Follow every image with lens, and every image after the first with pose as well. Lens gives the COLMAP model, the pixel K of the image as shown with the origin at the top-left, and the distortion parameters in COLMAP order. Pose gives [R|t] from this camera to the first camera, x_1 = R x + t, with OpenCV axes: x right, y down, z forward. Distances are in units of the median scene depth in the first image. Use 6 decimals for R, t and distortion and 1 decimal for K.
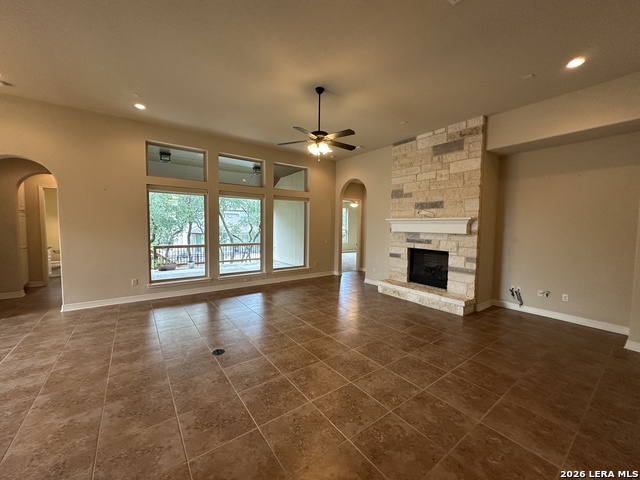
lens RADIAL K [[255.0, 0, 320.5], [0, 255.0, 239.2], [0, 0, 1]] dist [-0.000984, 0.000114]
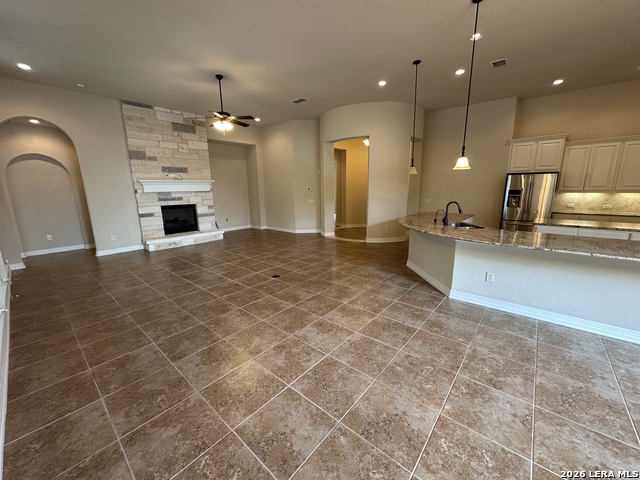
lens RADIAL K [[255.0, 0, 320.2], [0, 255.0, 239.2], [0, 0, 1]] dist [-0.000984, 0.000114]
pose [[-0.226255, -0.206911, 0.951838, -1.099156], [0.062816, 0.972045, 0.226236, -0.041475], [-0.972041, 0.110977, -0.206933, 0.639365]]
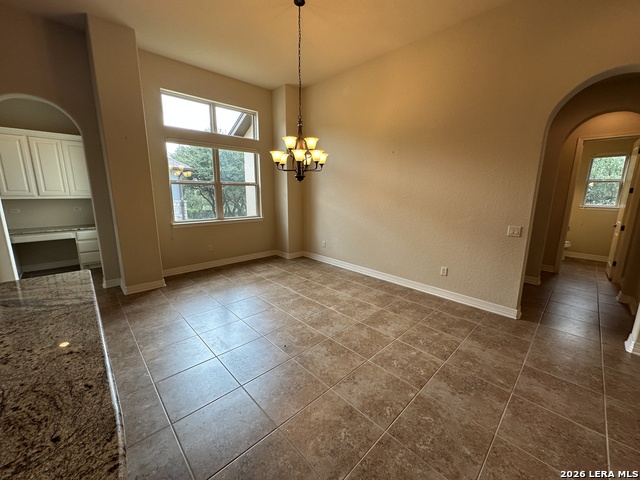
lens RADIAL K [[255.0, 0, 318.9], [0, 255.0, 241.7], [0, 0, 1]] dist [-0.000984, 0.000114]
pose [[0.123631, 0.185622, -0.974813, -0.538057], [-0.060801, 0.981920, 0.179264, -0.007521], [0.990464, 0.037107, 0.132682, 0.222935]]
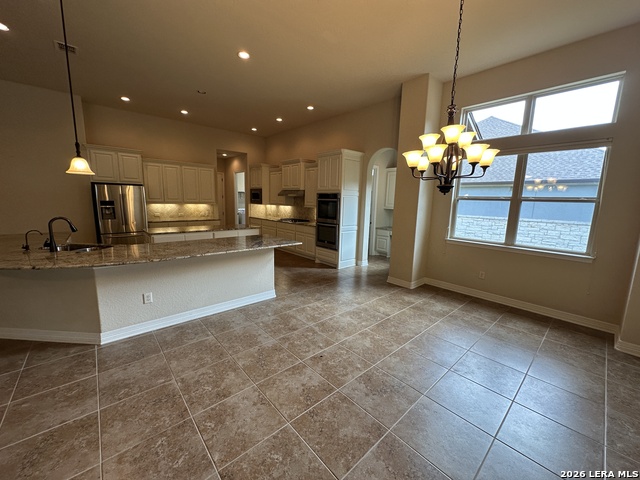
lens RADIAL K [[255.0, 0, 320.4], [0, 255.0, 239.6], [0, 0, 1]] dist [-0.000984, 0.000114]
pose [[-0.995155, -0.022940, -0.095605, -0.938048], [-0.042548, 0.977113, 0.208423, -0.043328], [0.088635, 0.211481, -0.973355, 0.670348]]
